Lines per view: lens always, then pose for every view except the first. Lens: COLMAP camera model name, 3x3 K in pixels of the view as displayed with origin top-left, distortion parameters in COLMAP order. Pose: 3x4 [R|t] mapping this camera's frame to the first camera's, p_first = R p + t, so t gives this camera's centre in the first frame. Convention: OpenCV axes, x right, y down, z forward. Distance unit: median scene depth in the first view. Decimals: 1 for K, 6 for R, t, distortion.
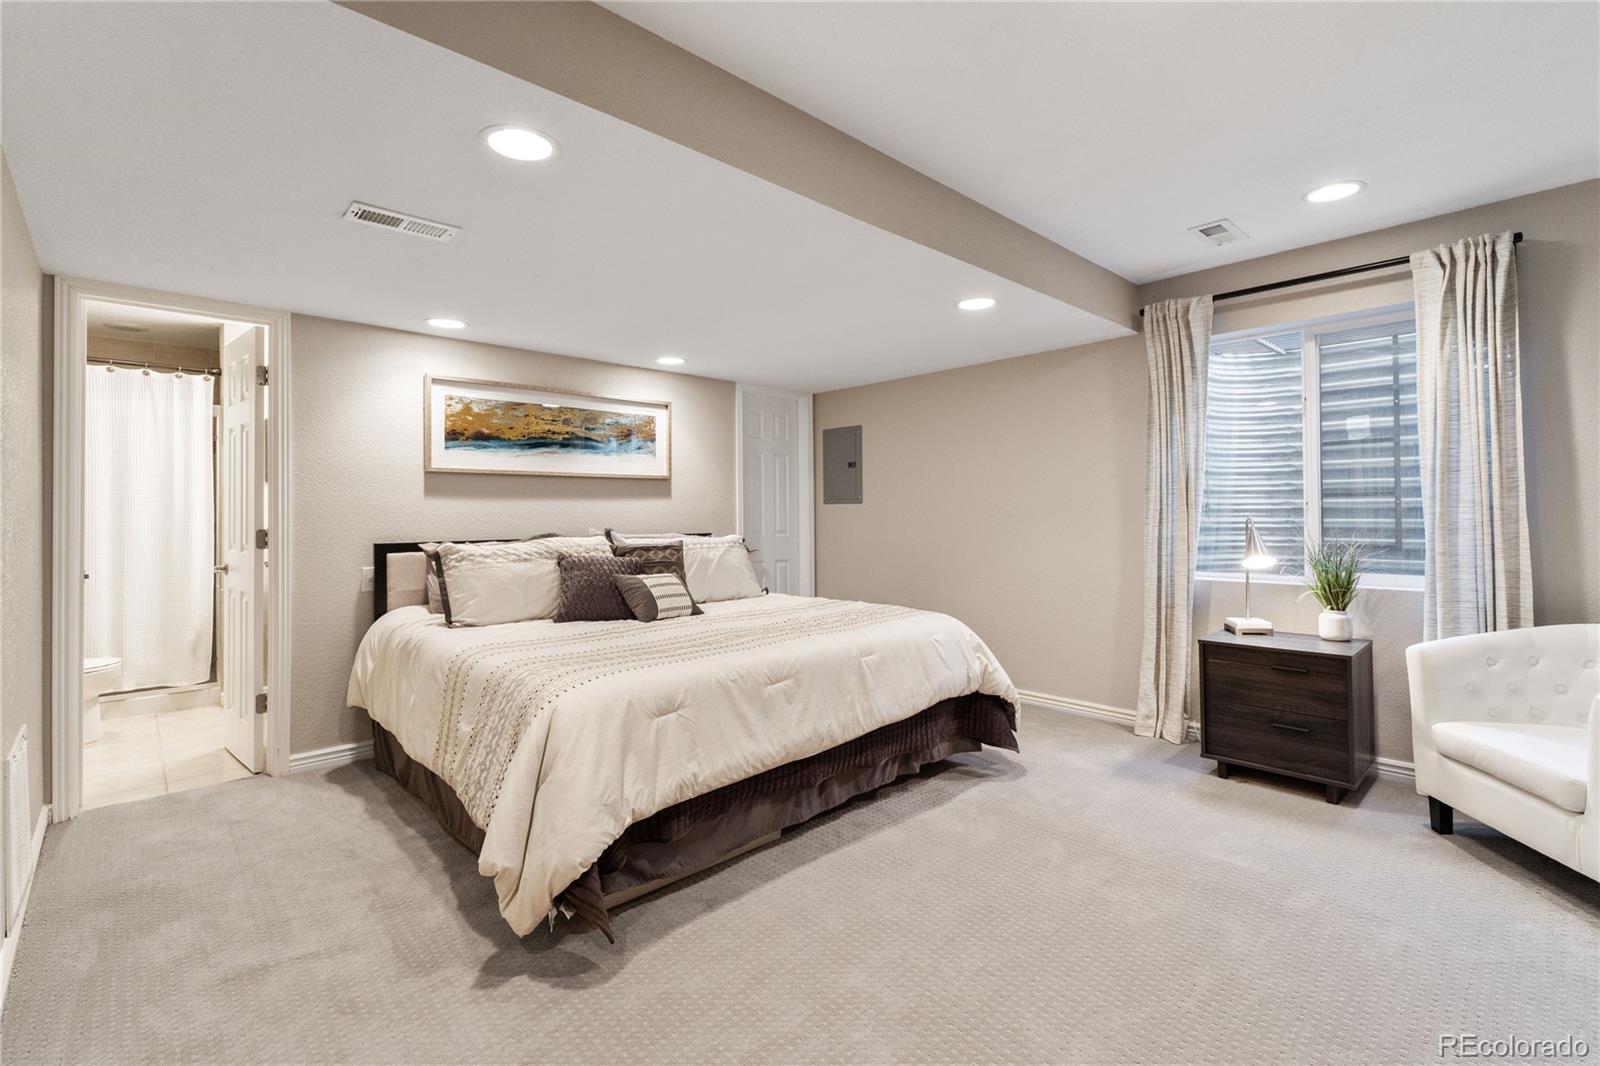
lens RADIAL K [[719.4, 0, 796.4], [0, 719.4, 509.8], [0, 0, 1]] dist [-0.000593, -0.000107]
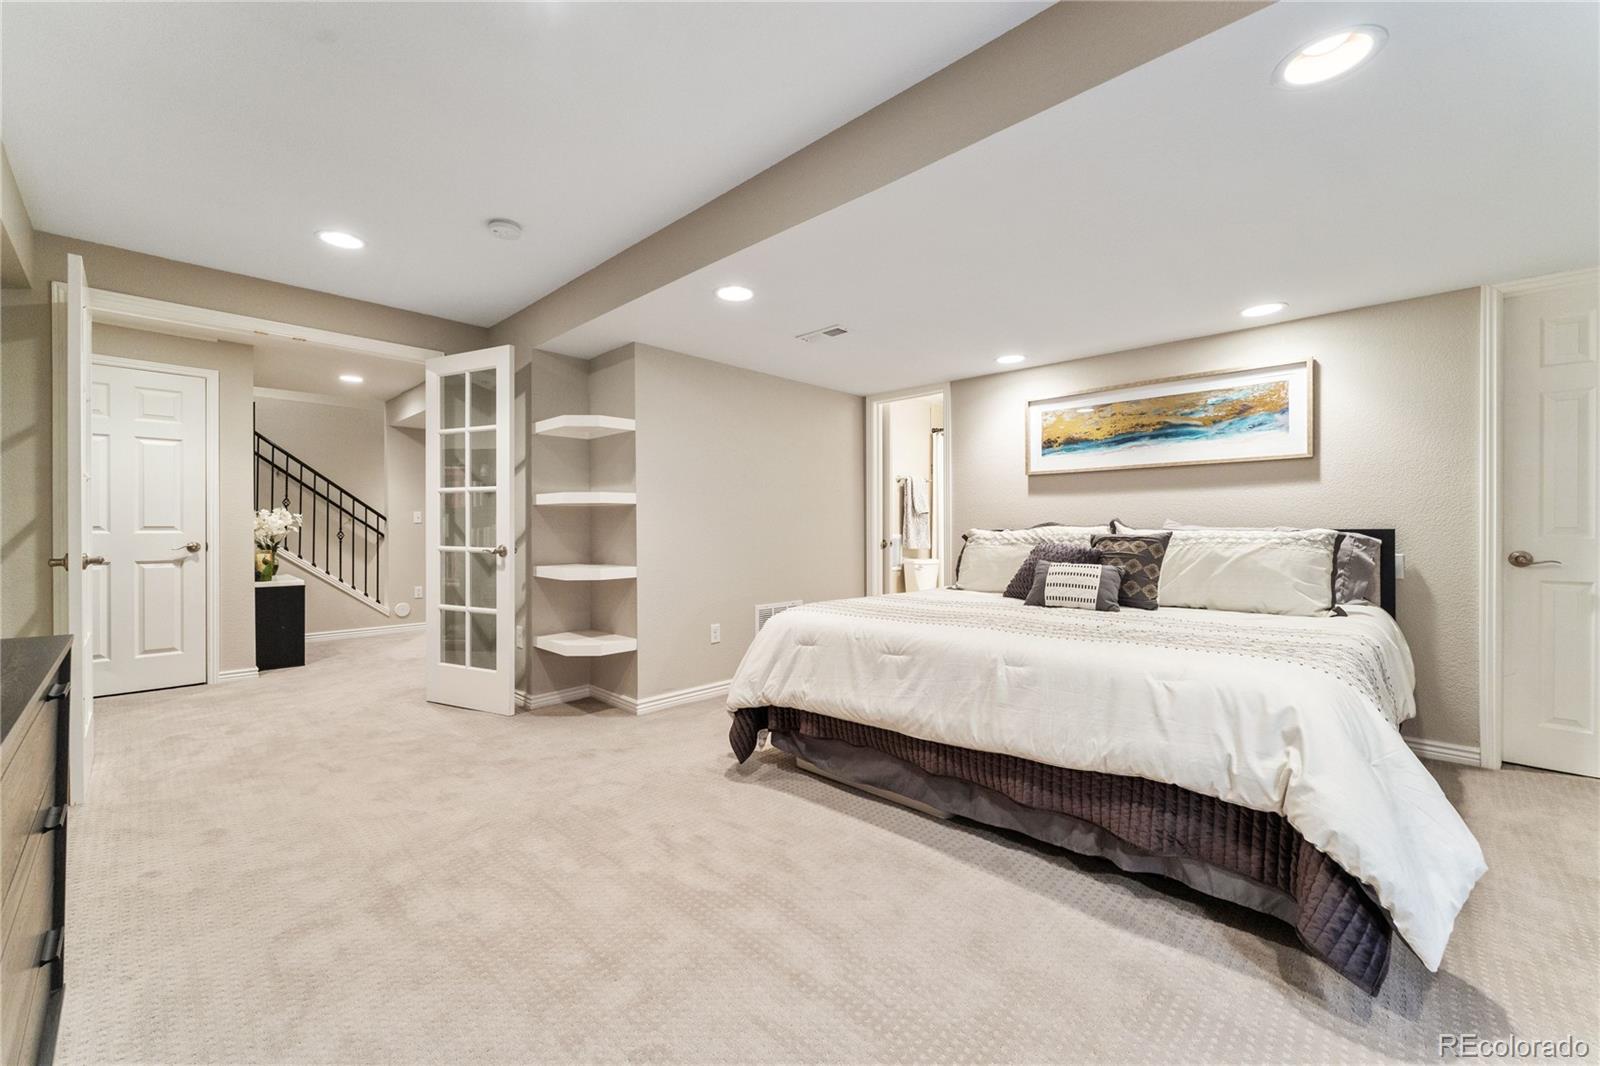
lens RADIAL K [[630.8, 0, 800.0], [0, 630.8, 533.0], [0, 0, 1]] dist [0.000364, 0.000002]
pose [[0.059733, 0.014855, -0.998104, 0.593943], [0.008446, 0.999846, 0.015386, 0.029360], [0.998179, -0.009349, 0.059599, 0.532980]]
